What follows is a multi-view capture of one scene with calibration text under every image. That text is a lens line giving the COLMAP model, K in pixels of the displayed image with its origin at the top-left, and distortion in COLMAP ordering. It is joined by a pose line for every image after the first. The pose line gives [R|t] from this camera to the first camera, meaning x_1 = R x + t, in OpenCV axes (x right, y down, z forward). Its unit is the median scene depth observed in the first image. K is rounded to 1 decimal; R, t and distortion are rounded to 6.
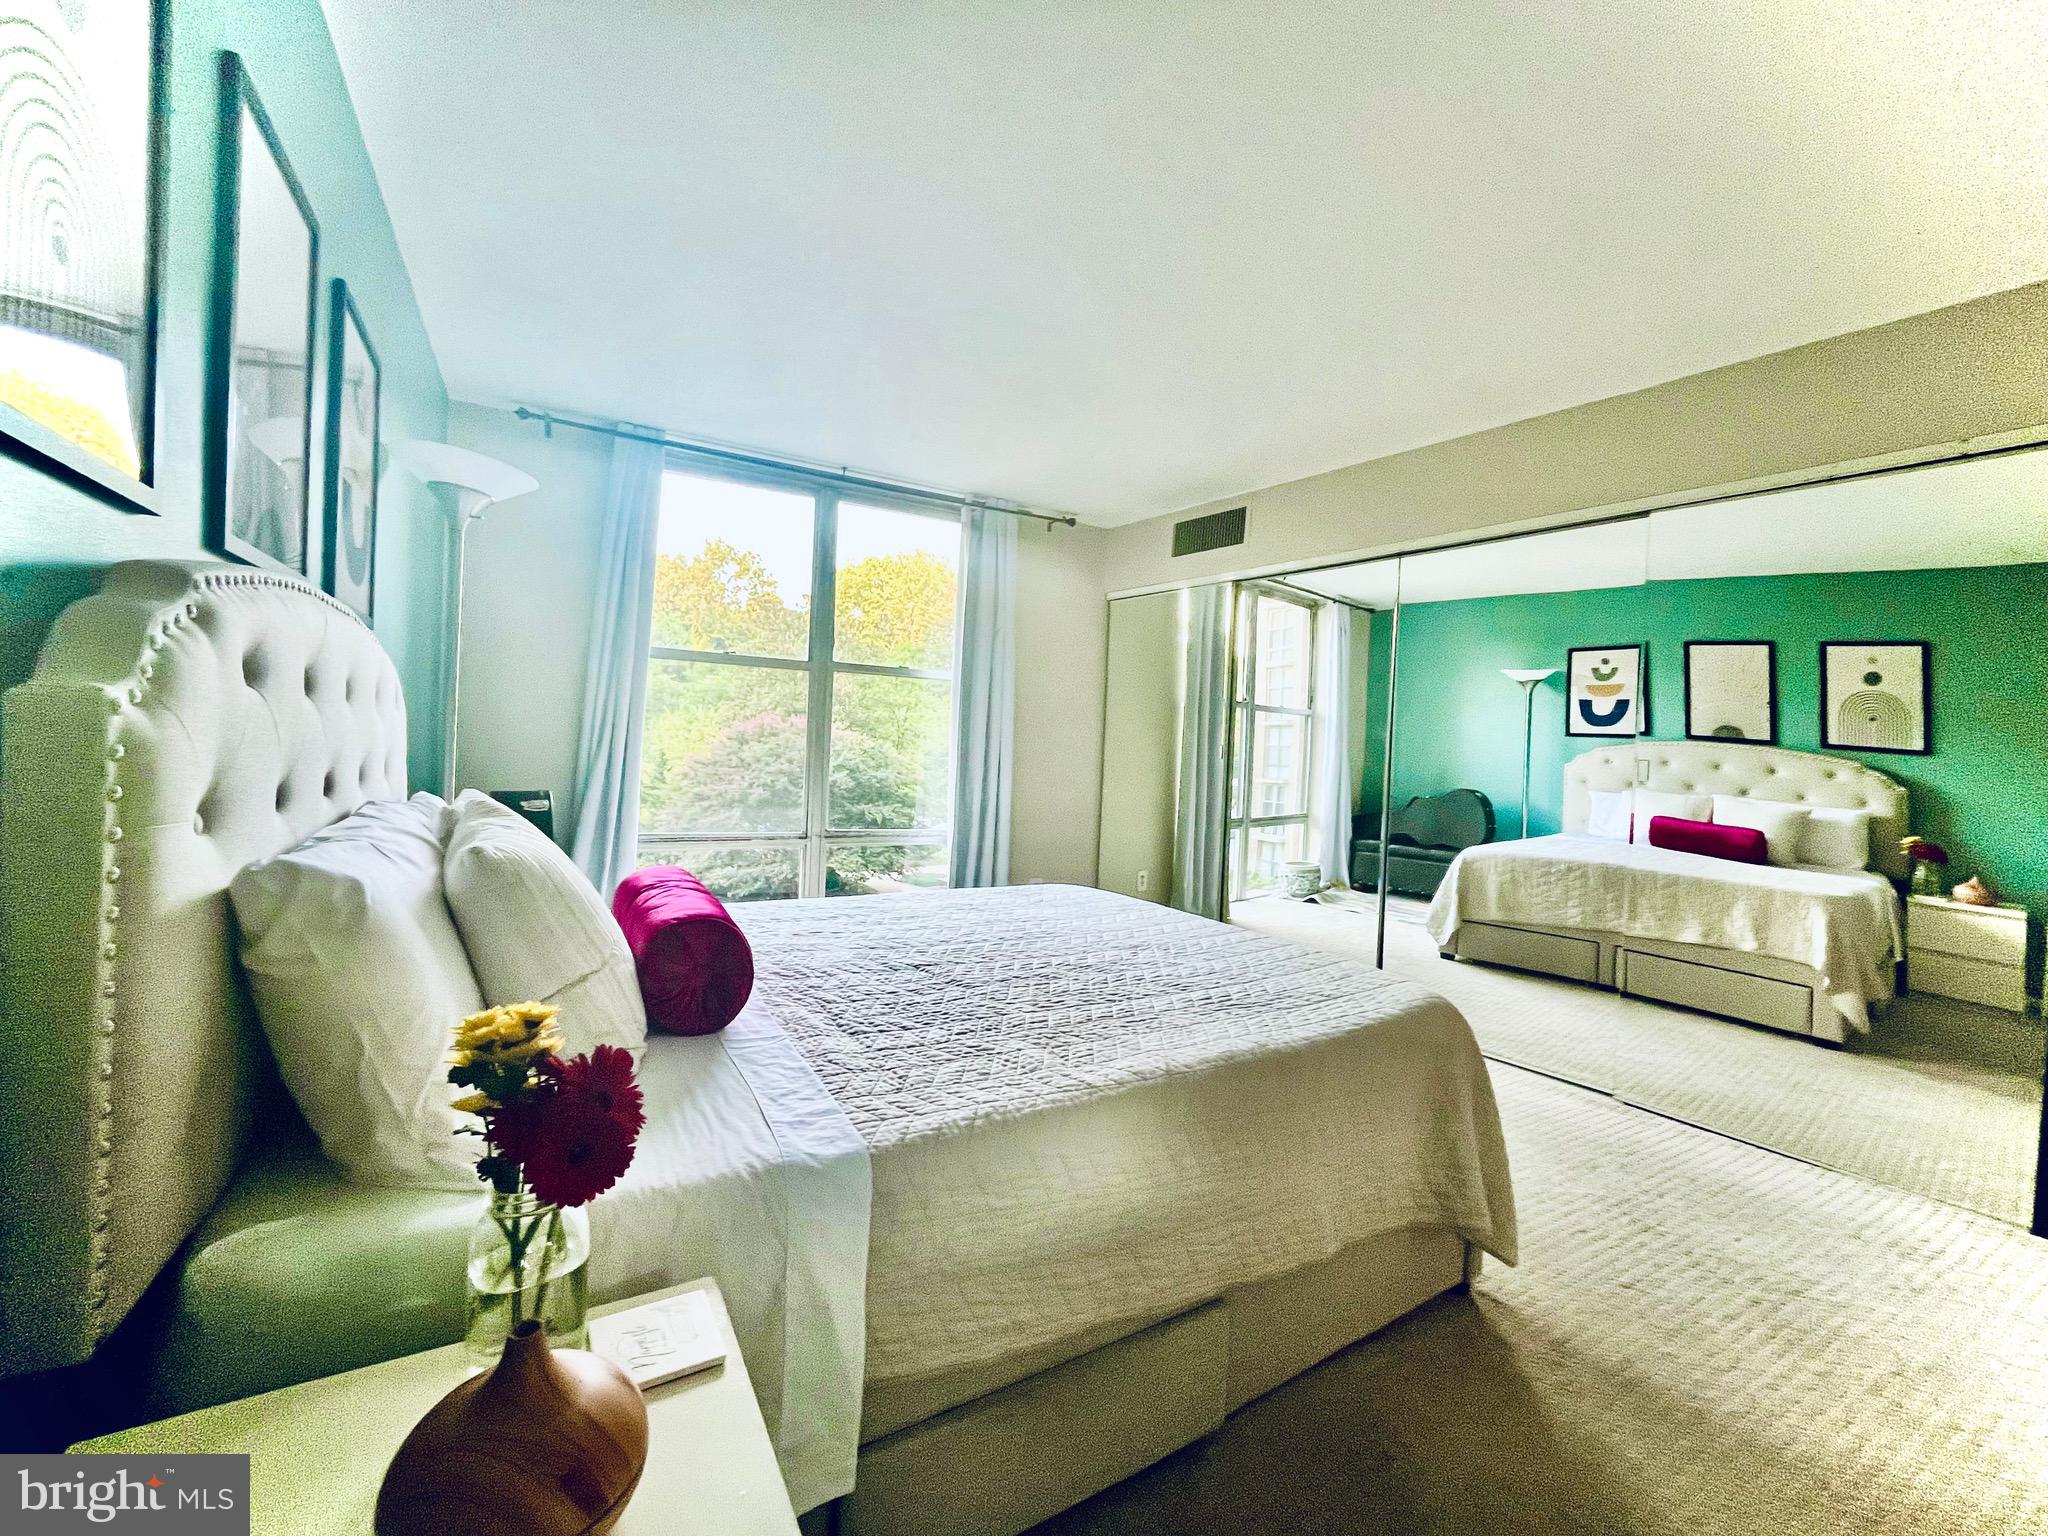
lens RADIAL K [[816.4, 0, 1022.1], [0, 816.4, 791.2], [0, 0, 1]] dist [0.003805, -0.003320]
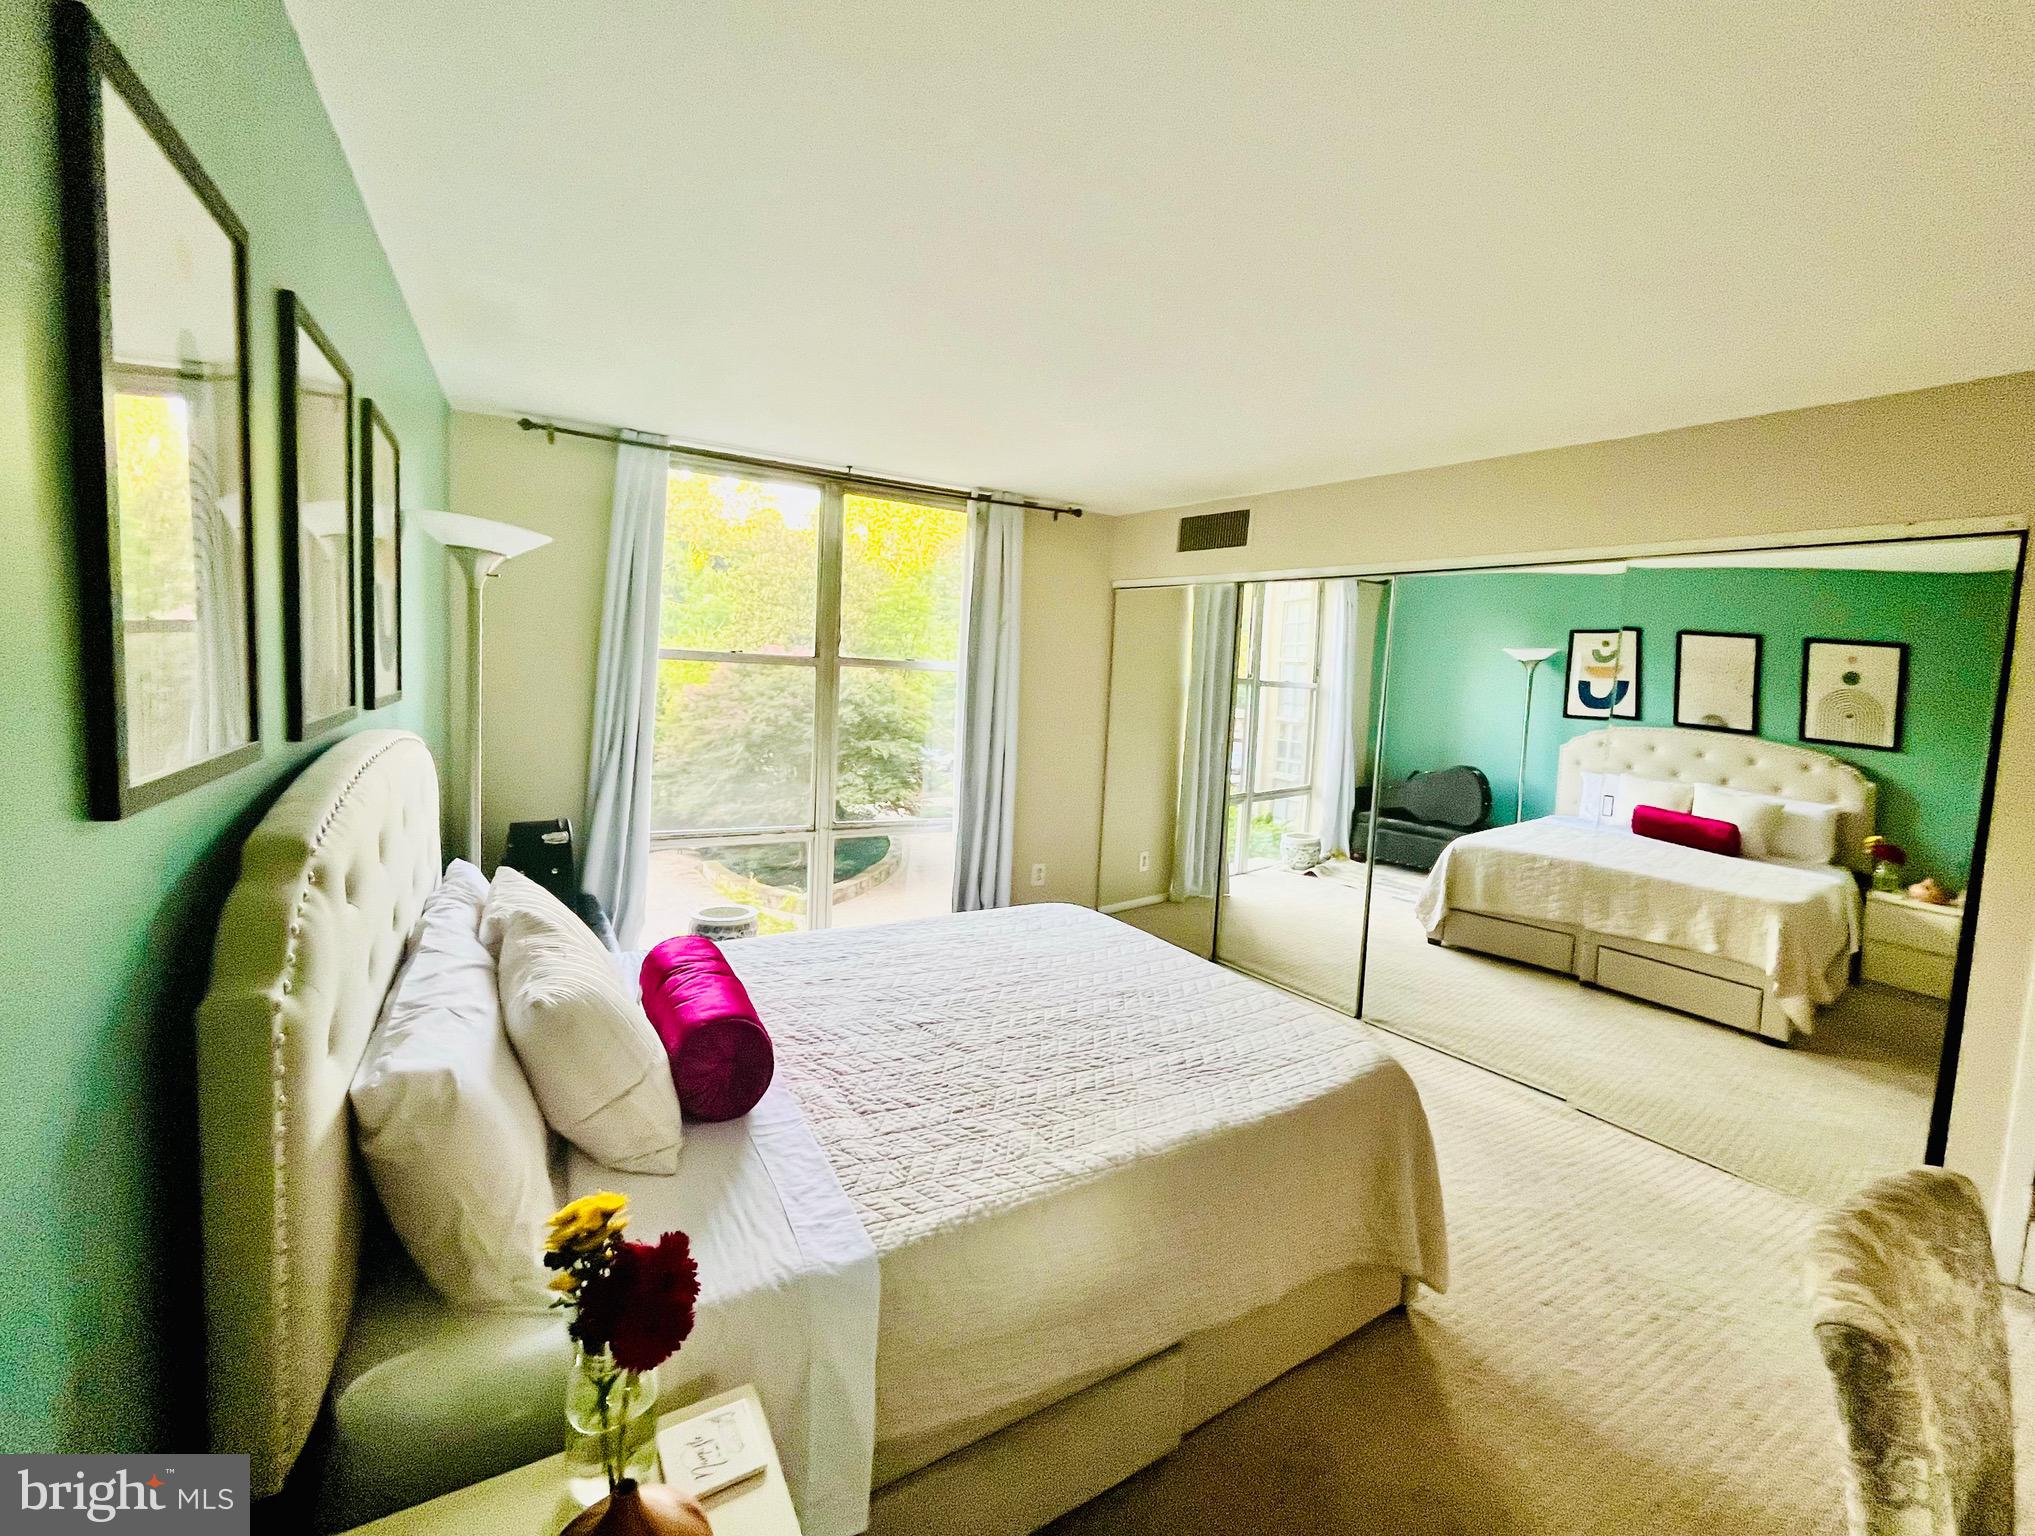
lens RADIAL K [[836.3, 0, 1048.1], [0, 836.3, 768.3], [0, 0, 1]] dist [-0.001391, -0.000442]
pose [[0.999813, 0.006060, 0.018387, 0.017314], [-0.007131, 0.998249, 0.058718, -0.172229], [-0.017999, -0.058838, 0.998105, -0.090529]]
